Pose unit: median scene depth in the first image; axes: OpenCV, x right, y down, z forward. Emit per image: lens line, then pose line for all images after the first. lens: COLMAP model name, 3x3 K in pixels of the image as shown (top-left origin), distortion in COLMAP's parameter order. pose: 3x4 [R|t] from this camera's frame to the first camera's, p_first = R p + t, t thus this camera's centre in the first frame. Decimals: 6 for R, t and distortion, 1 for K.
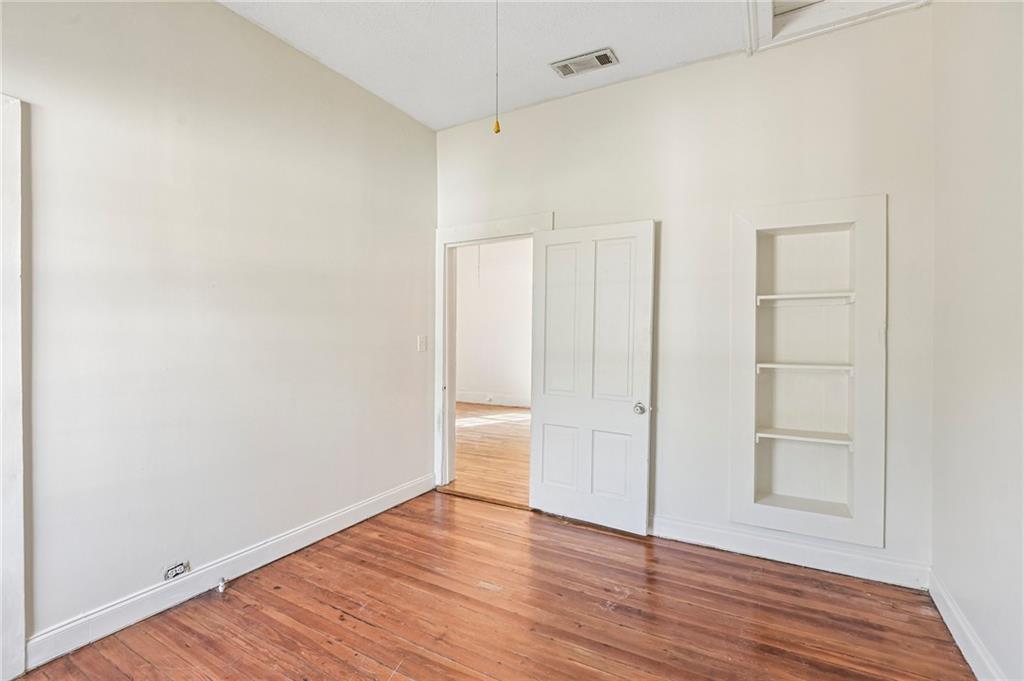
lens RADIAL K [[470.3, 0, 513.1], [0, 470.3, 337.9], [0, 0, 1]] dist [-0.008330, -0.003691]
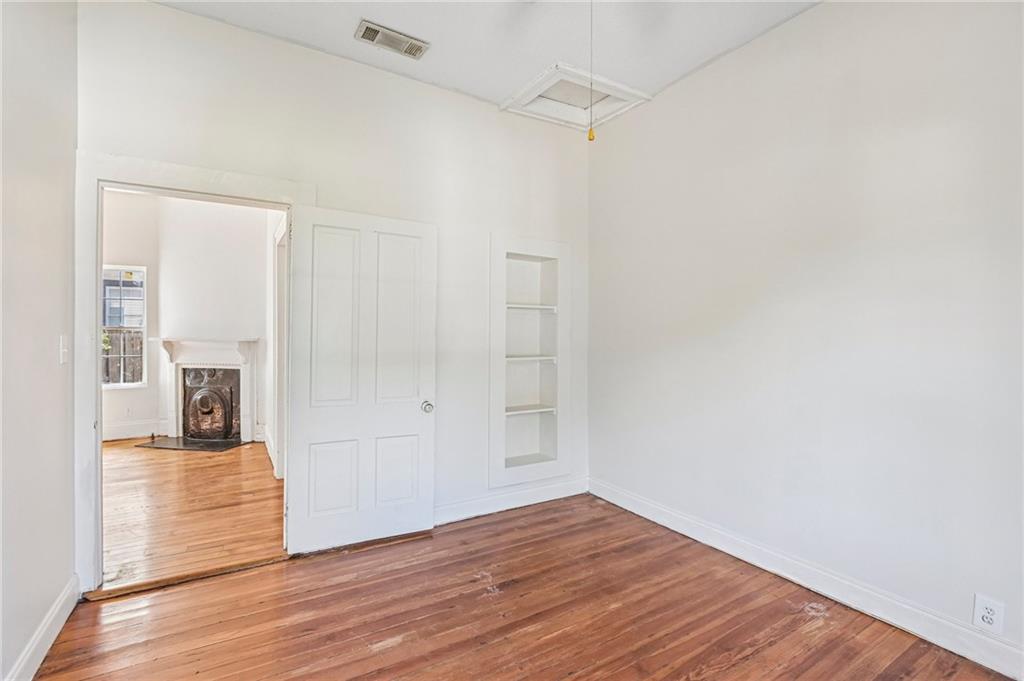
lens RADIAL K [[470.3, 0, 514.1], [0, 470.3, 338.5], [0, 0, 1]] dist [-0.008330, -0.003691]
pose [[0.479229, -0.005507, 0.877673, -0.618232], [0.001052, 0.999983, 0.005700, -0.004922], [-0.877689, -0.001808, 0.479227, 0.394624]]
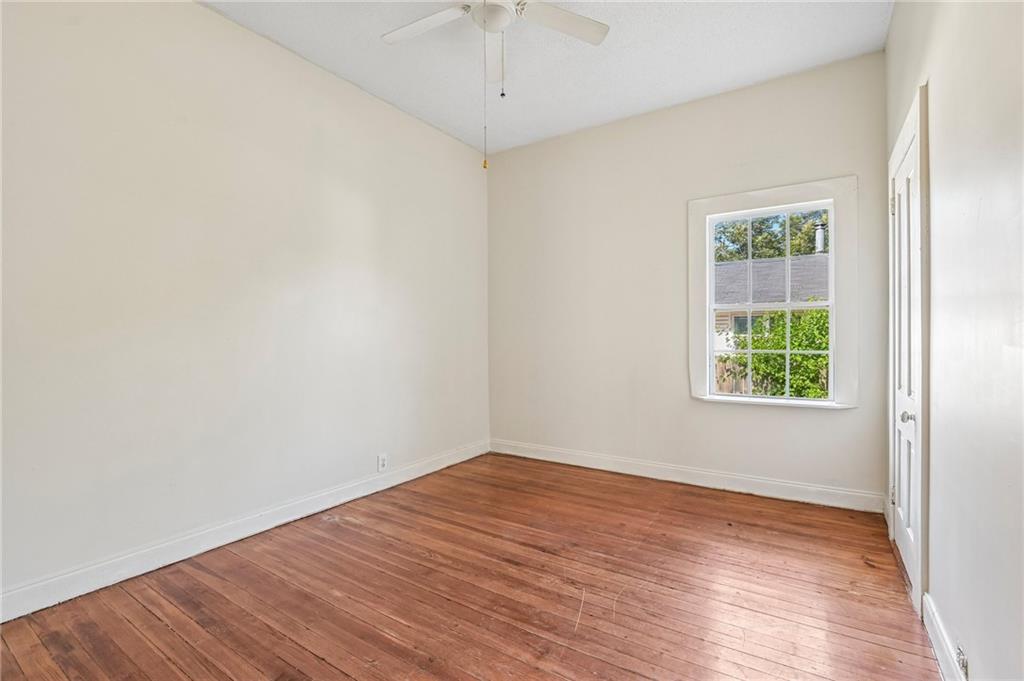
lens RADIAL K [[470.3, 0, 511.7], [0, 470.3, 330.9], [0, 0, 1]] dist [-0.008330, -0.003691]
pose [[-0.998448, 0.006431, 0.055324, -0.118572], [0.006043, 0.999956, -0.007171, 0.041394], [-0.055367, -0.006825, -0.998443, 1.471473]]
